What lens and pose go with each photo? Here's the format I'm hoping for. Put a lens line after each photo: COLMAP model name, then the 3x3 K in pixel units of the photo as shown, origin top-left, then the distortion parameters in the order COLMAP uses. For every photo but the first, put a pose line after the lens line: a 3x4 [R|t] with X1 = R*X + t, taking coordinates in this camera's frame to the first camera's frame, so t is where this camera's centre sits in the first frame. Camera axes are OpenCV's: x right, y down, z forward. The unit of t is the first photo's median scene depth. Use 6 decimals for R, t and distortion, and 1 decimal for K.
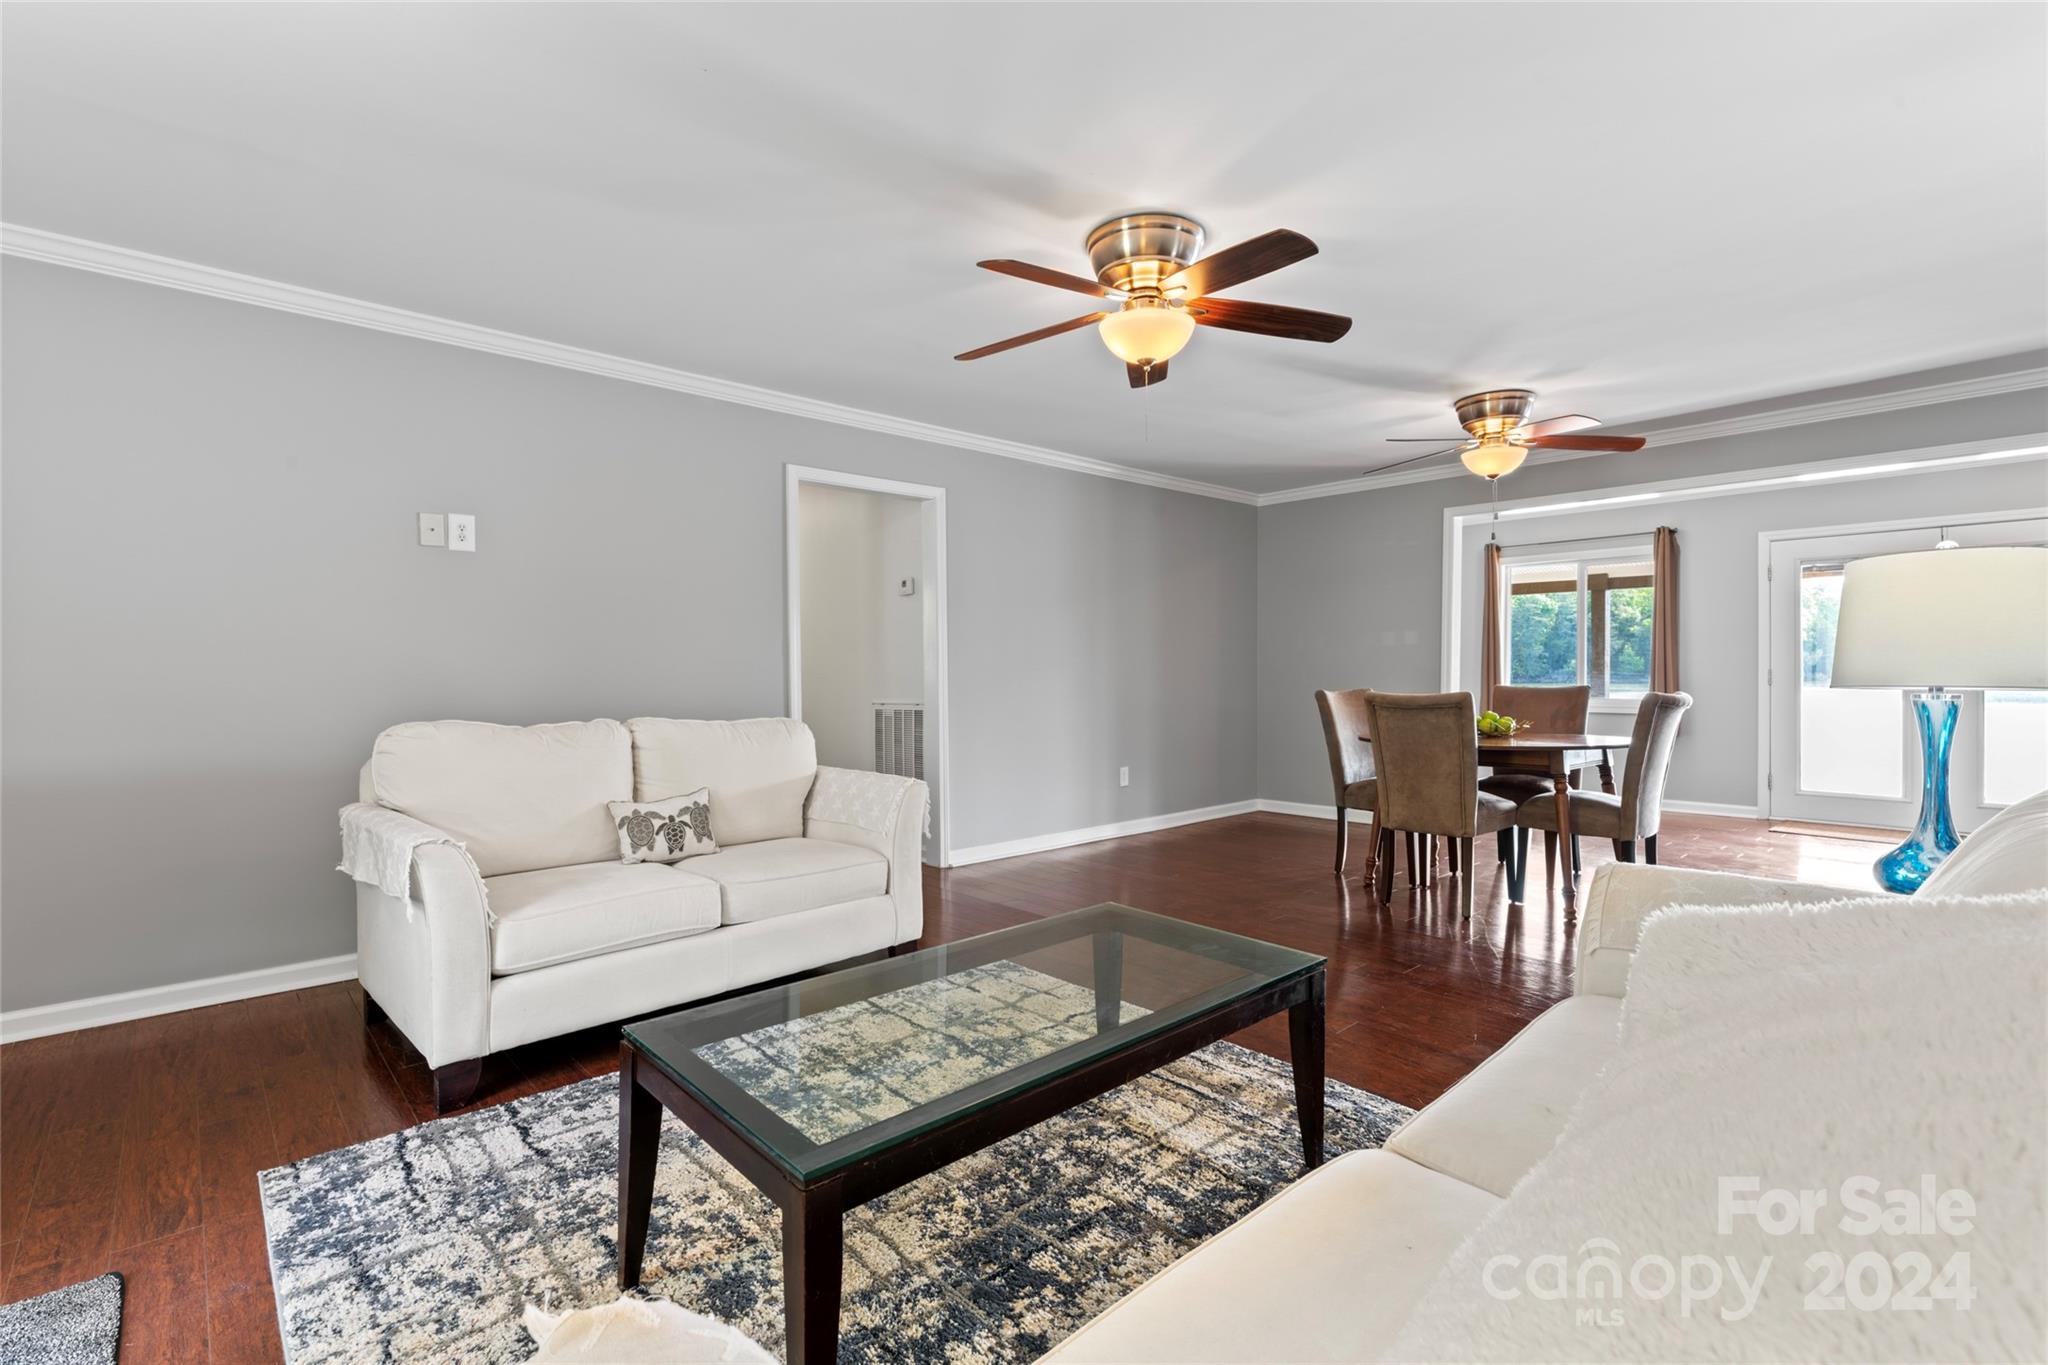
lens RADIAL K [[931.9, 0, 977.2], [0, 931.9, 689.0], [0, 0, 1]] dist [-0.000521, -0.002090]
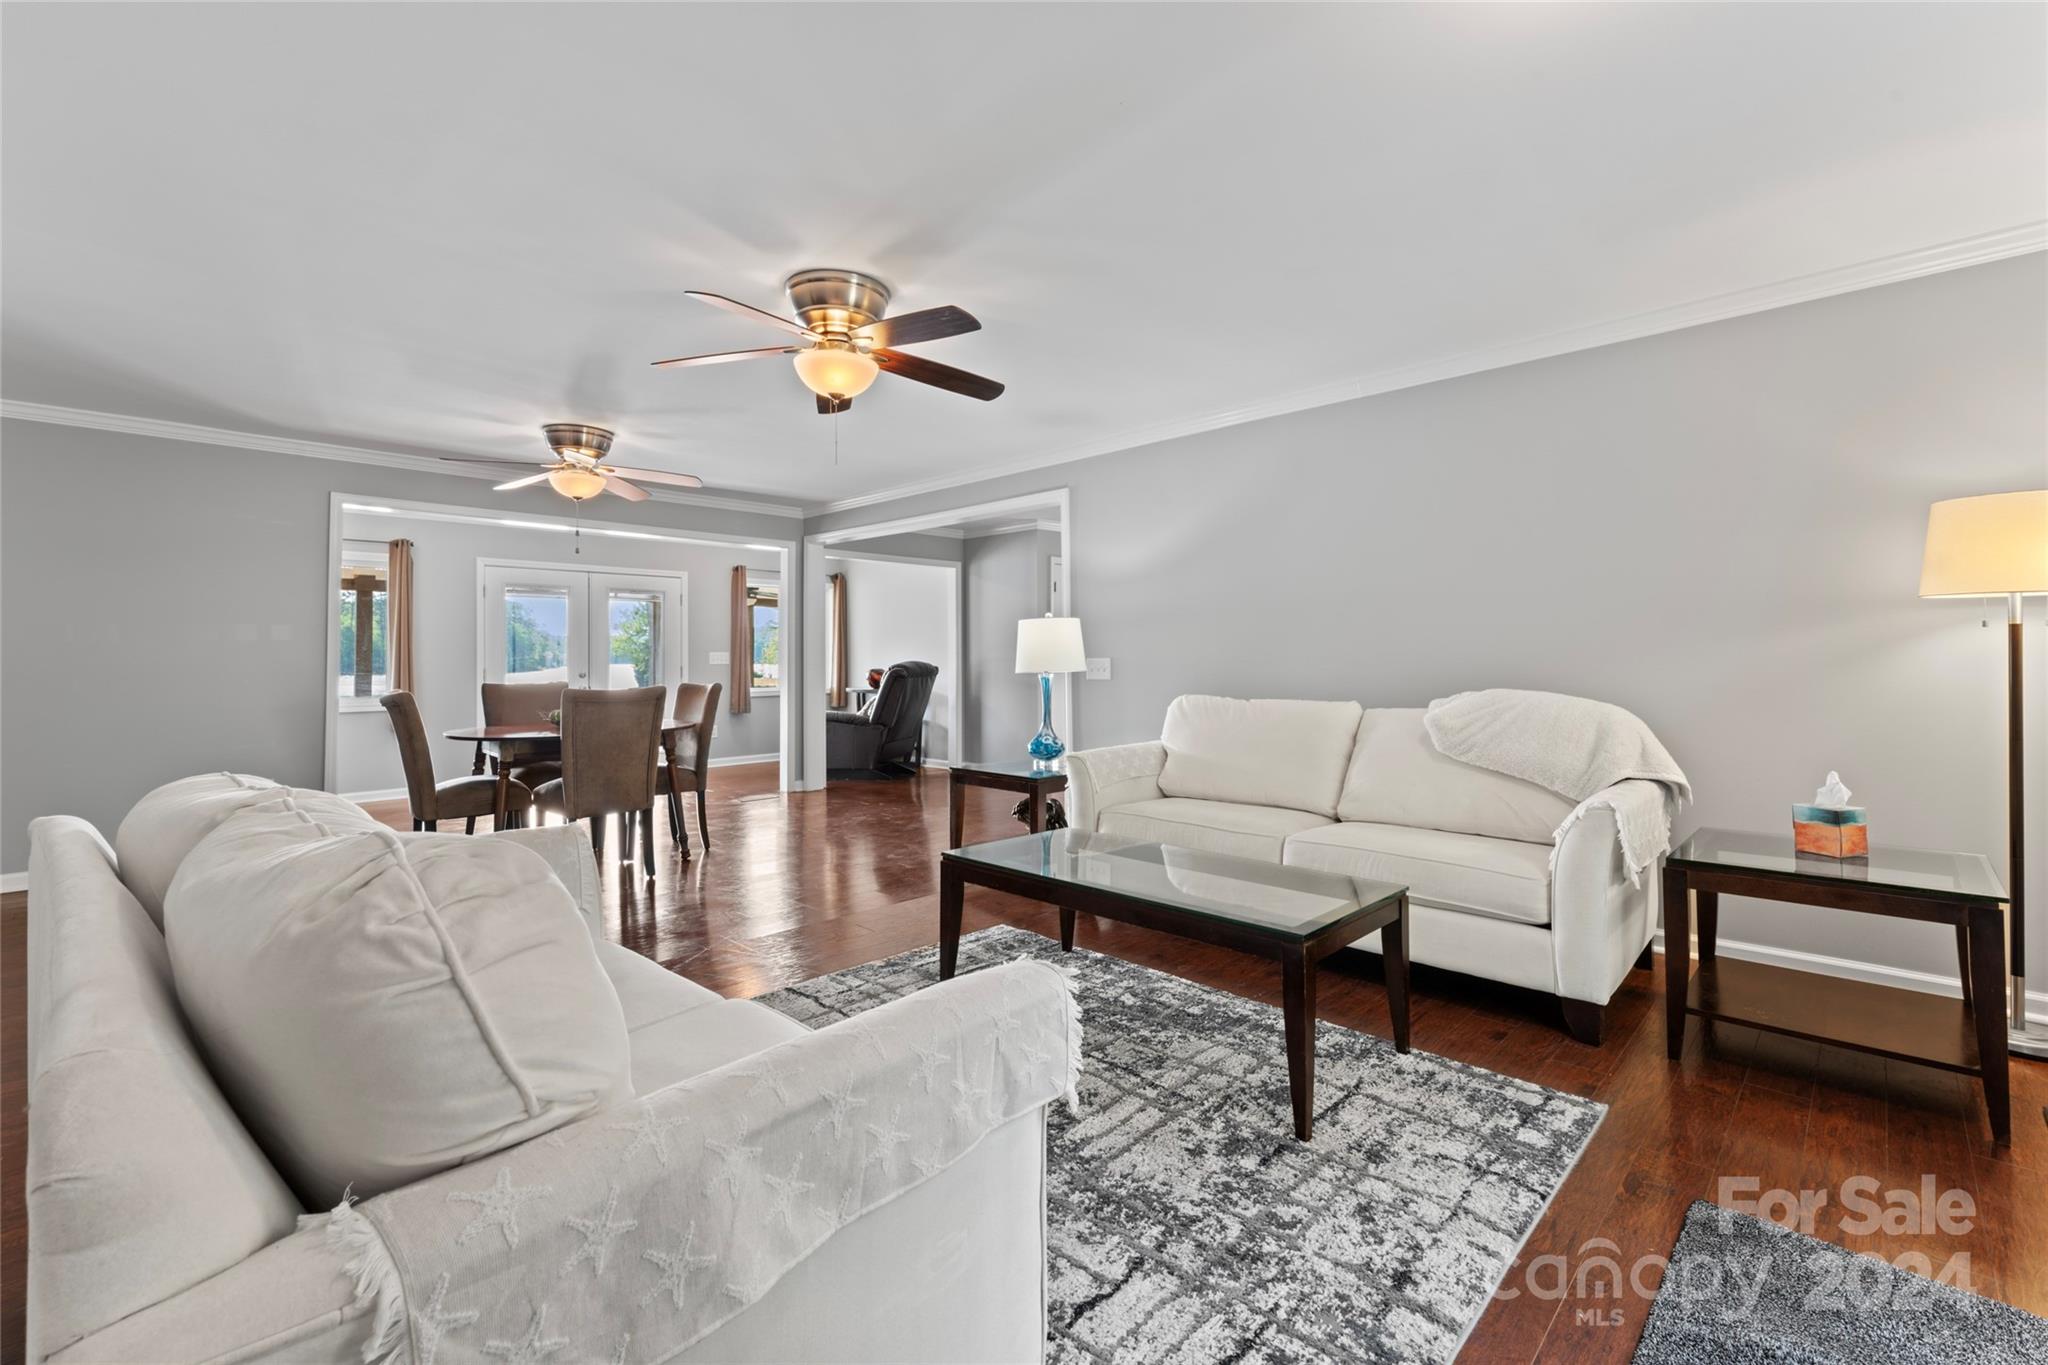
lens RADIAL K [[892.6, 0, 1055.8], [0, 892.6, 652.3], [0, 0, 1]] dist [0.001916, 0.000231]
pose [[-0.111399, 0.015769, 0.993651, -0.940181], [0.032961, 0.999383, -0.012164, -0.013906], [-0.993229, 0.031396, -0.111850, 0.871861]]
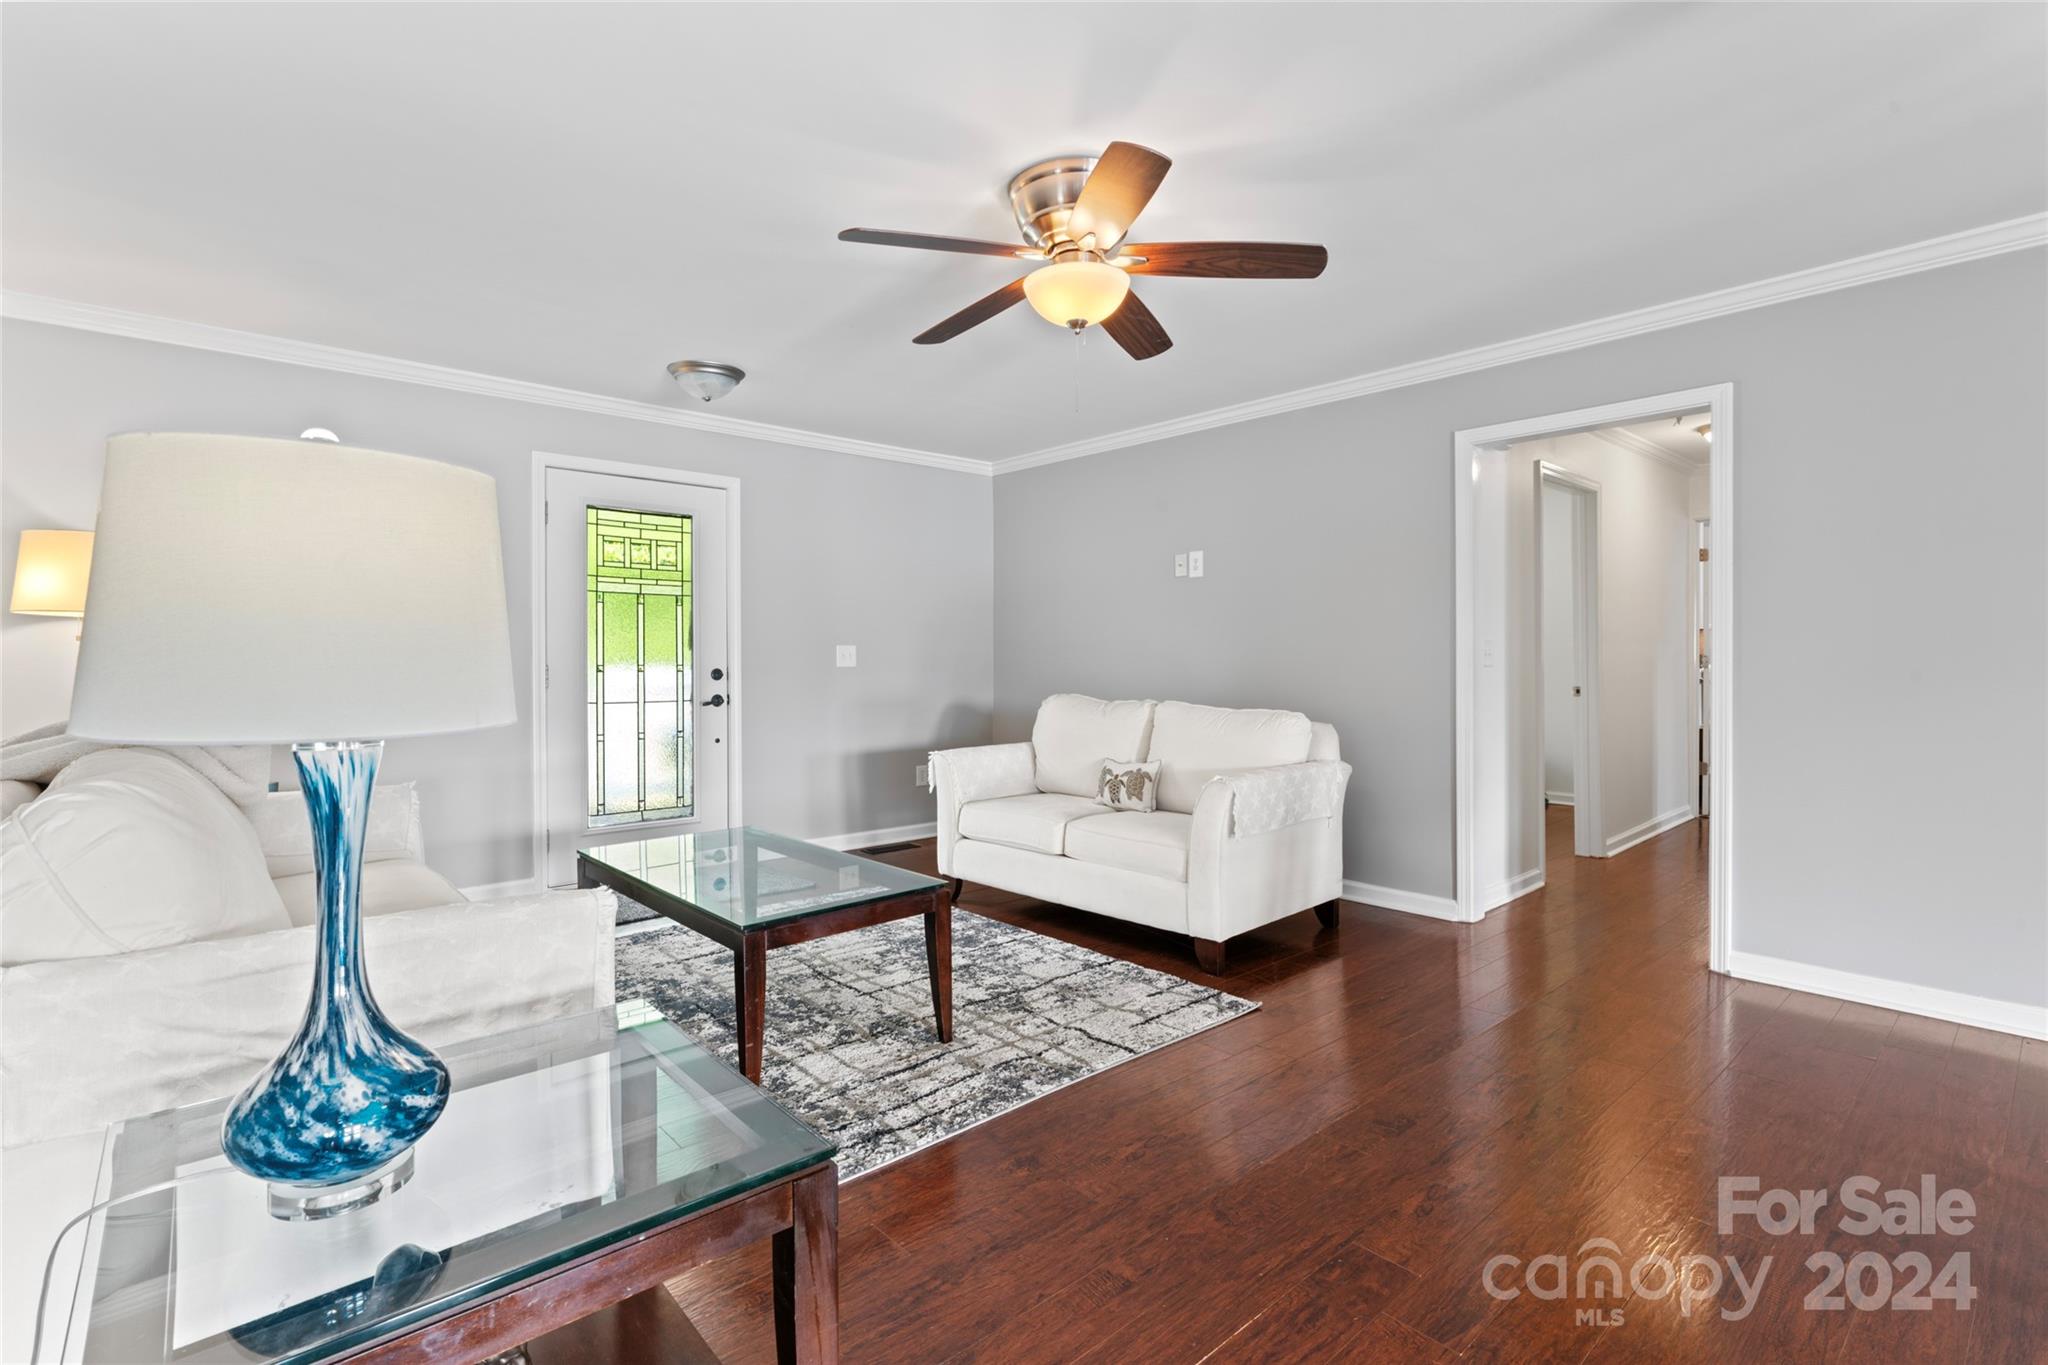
lens RADIAL K [[931.9, 0, 1039.6], [0, 931.9, 664.7], [0, 0, 1]] dist [-0.000521, -0.002090]
pose [[0.031033, 0.008529, -0.999482, 1.091809], [-0.025187, 0.999653, 0.007748, -0.029735], [0.999201, 0.024934, 0.031237, 0.953178]]
